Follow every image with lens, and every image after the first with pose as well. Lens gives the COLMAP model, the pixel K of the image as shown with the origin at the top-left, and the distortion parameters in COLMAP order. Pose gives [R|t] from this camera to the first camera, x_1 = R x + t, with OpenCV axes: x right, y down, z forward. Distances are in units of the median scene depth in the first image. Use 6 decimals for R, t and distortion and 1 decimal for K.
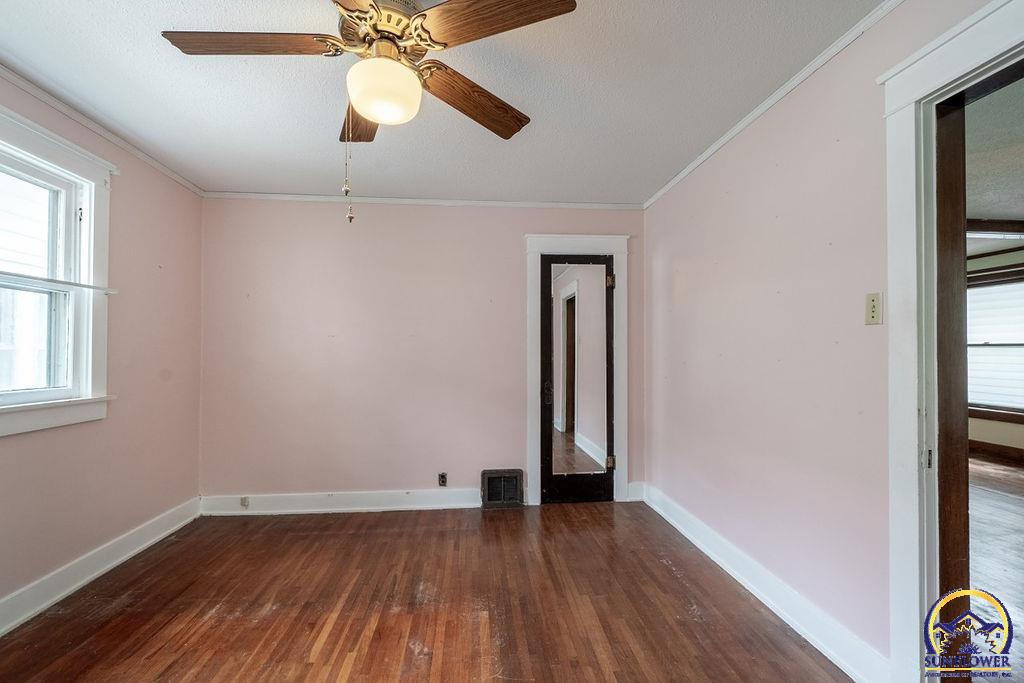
lens RADIAL K [[448.1, 0, 511.0], [0, 448.1, 345.6], [0, 0, 1]] dist [0.001960, -0.001798]
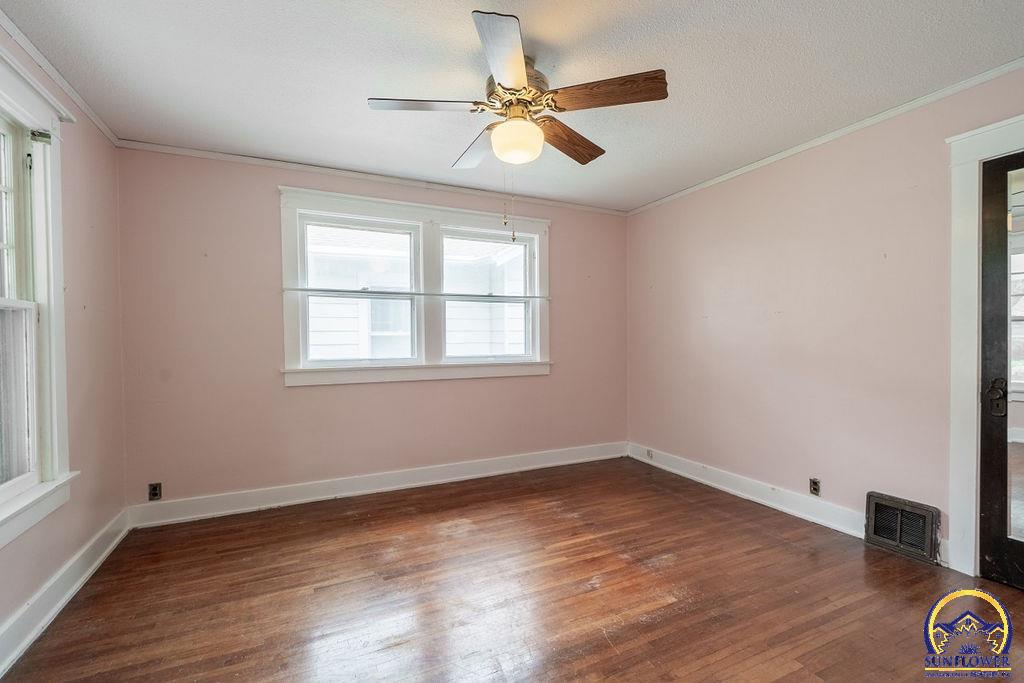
lens RADIAL K [[448.1, 0, 509.5], [0, 448.1, 346.9], [0, 0, 1]] dist [0.001960, -0.001798]
pose [[0.339235, 0.012945, -0.940613, 0.605560], [0.025038, 0.999427, 0.022785, 0.017545], [0.940368, -0.031280, 0.338716, 0.298714]]
